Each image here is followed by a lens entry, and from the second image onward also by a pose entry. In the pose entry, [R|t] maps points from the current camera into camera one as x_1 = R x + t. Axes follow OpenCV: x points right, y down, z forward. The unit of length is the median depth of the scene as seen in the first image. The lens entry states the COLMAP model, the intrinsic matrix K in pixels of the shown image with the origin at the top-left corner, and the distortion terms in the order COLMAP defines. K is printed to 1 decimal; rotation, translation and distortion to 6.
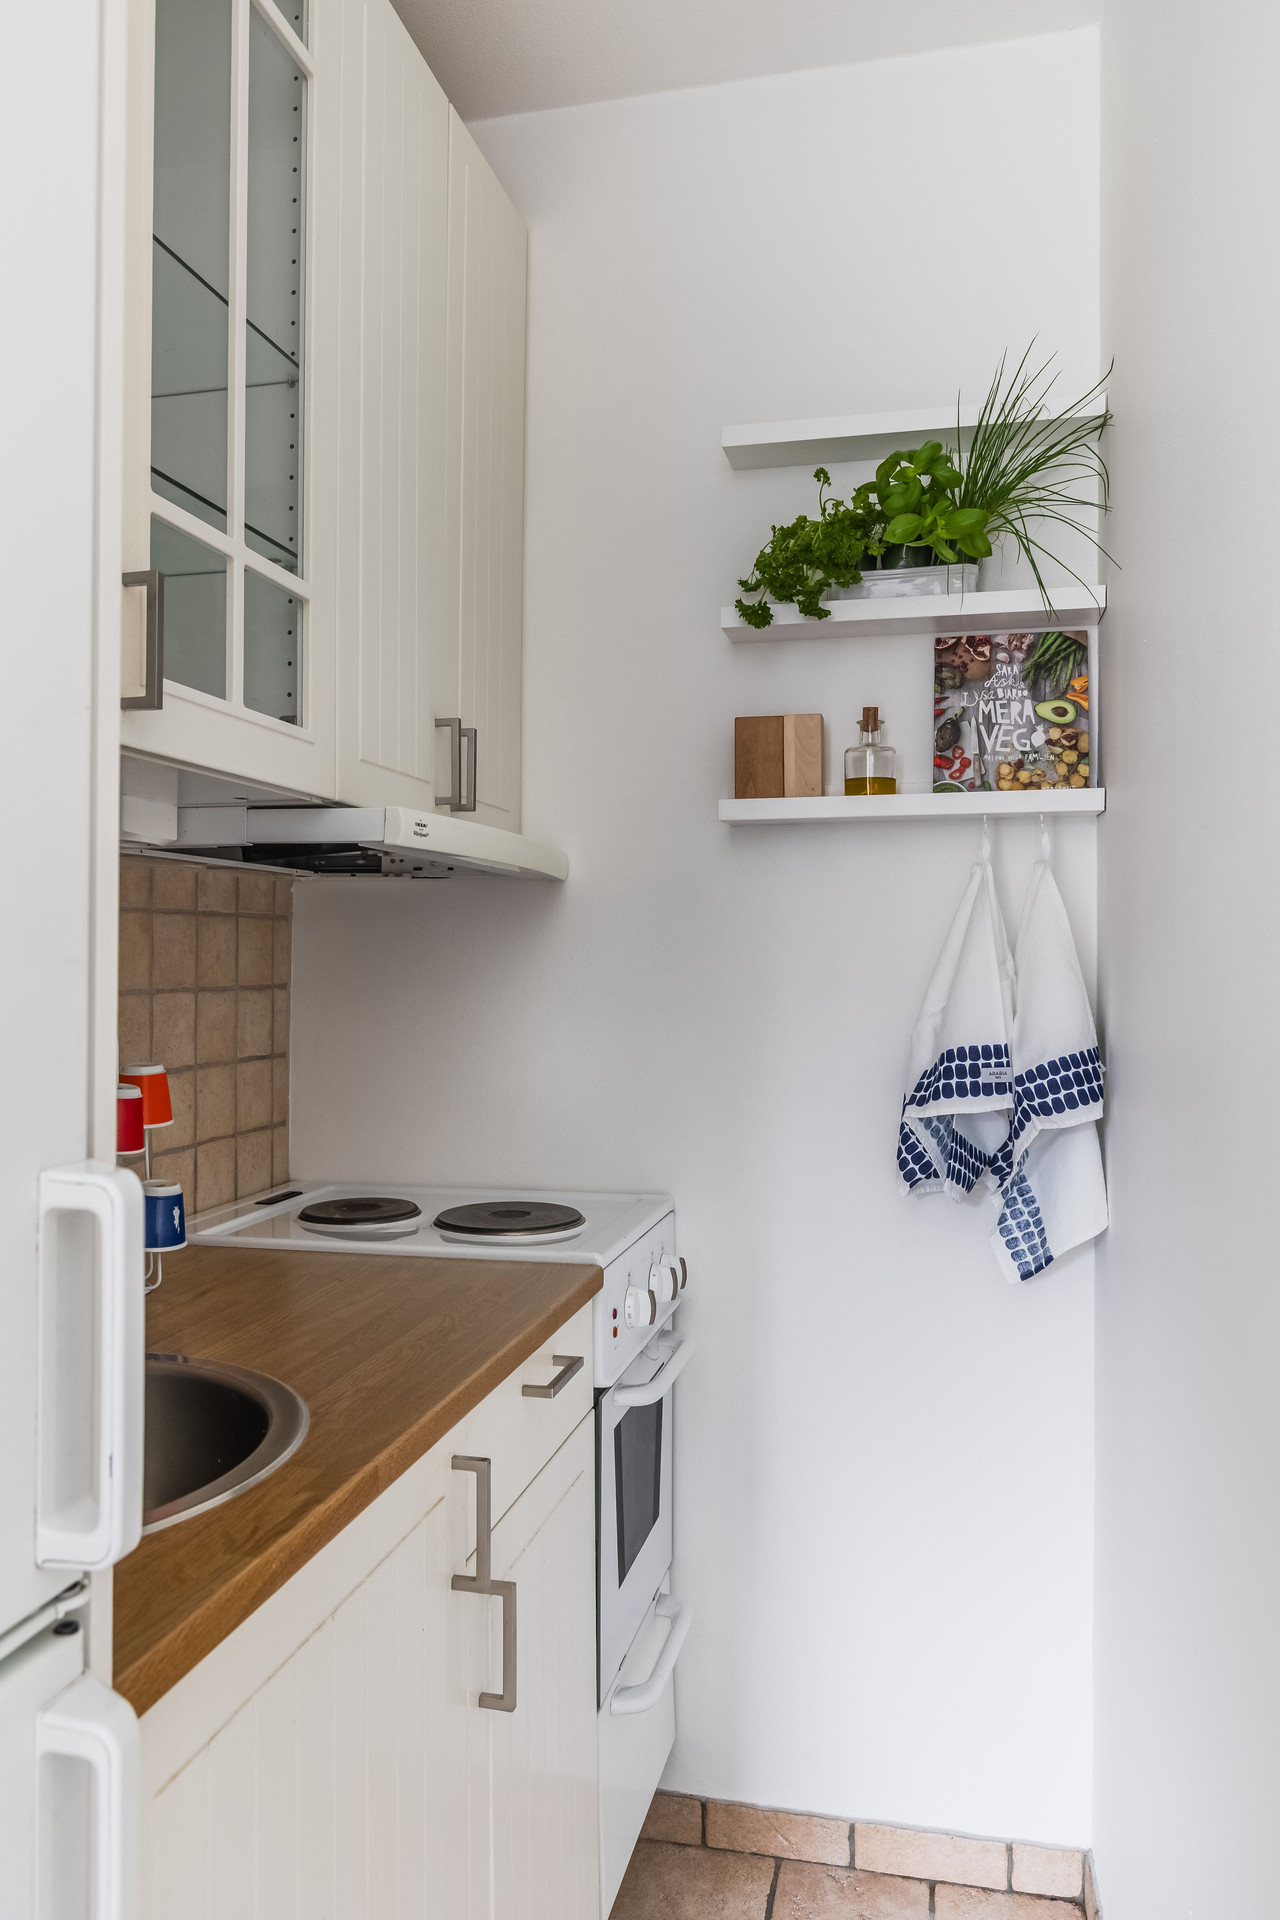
lens RADIAL K [[1373.4, 0, 645.8], [0, 1373.4, 968.1], [0, 0, 1]] dist [0.000471, -0.004191]
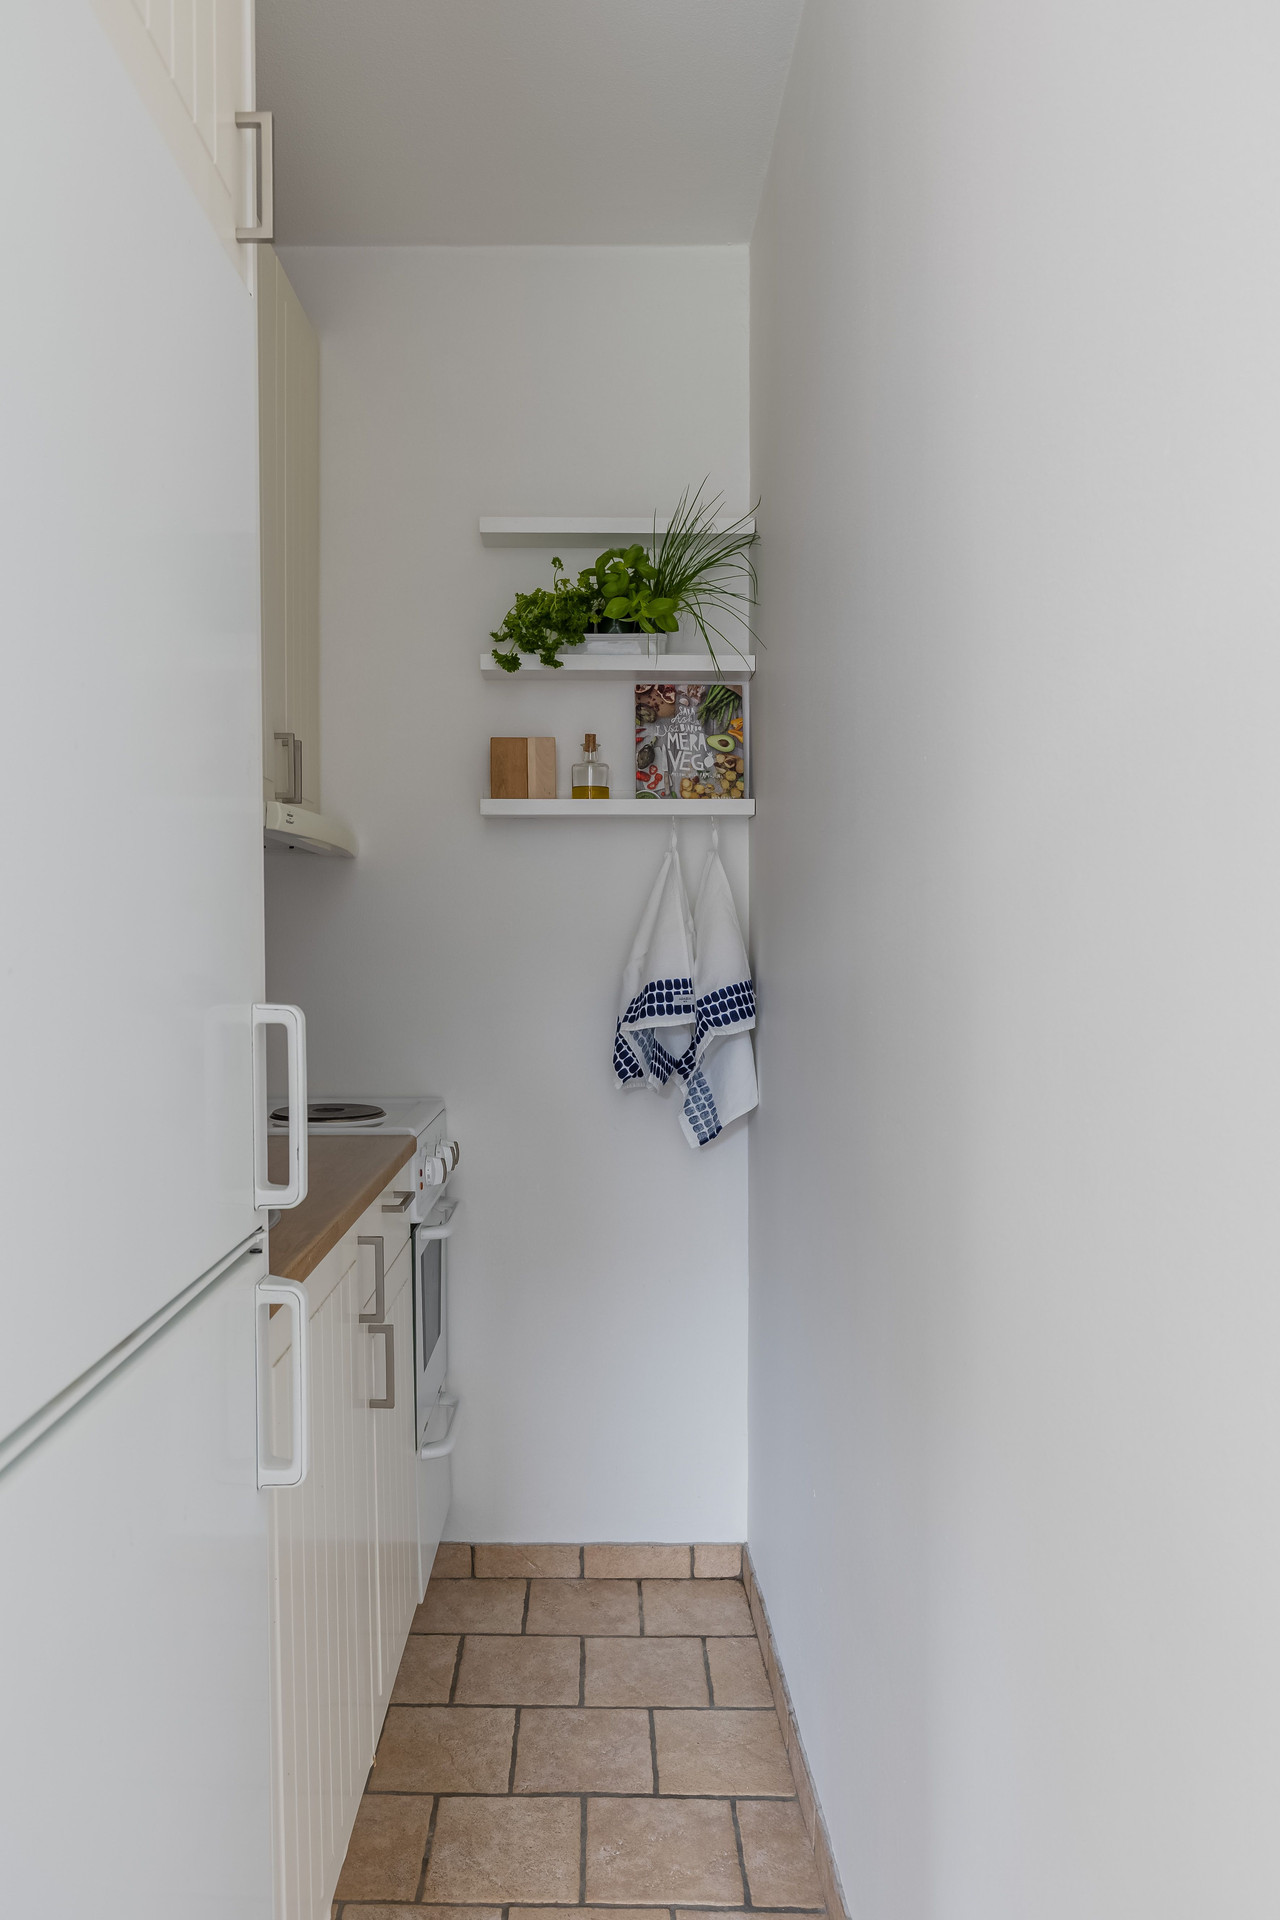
lens RADIAL K [[1373.4, 0, 635.6], [0, 1373.4, 953.9], [0, 0, 1]] dist [0.000471, -0.004191]
pose [[0.967488, -0.000403, 0.252918, -0.143471], [0.000253, 1.000000, 0.000625, 0.027739], [-0.252918, -0.000541, 0.967487, -0.340638]]
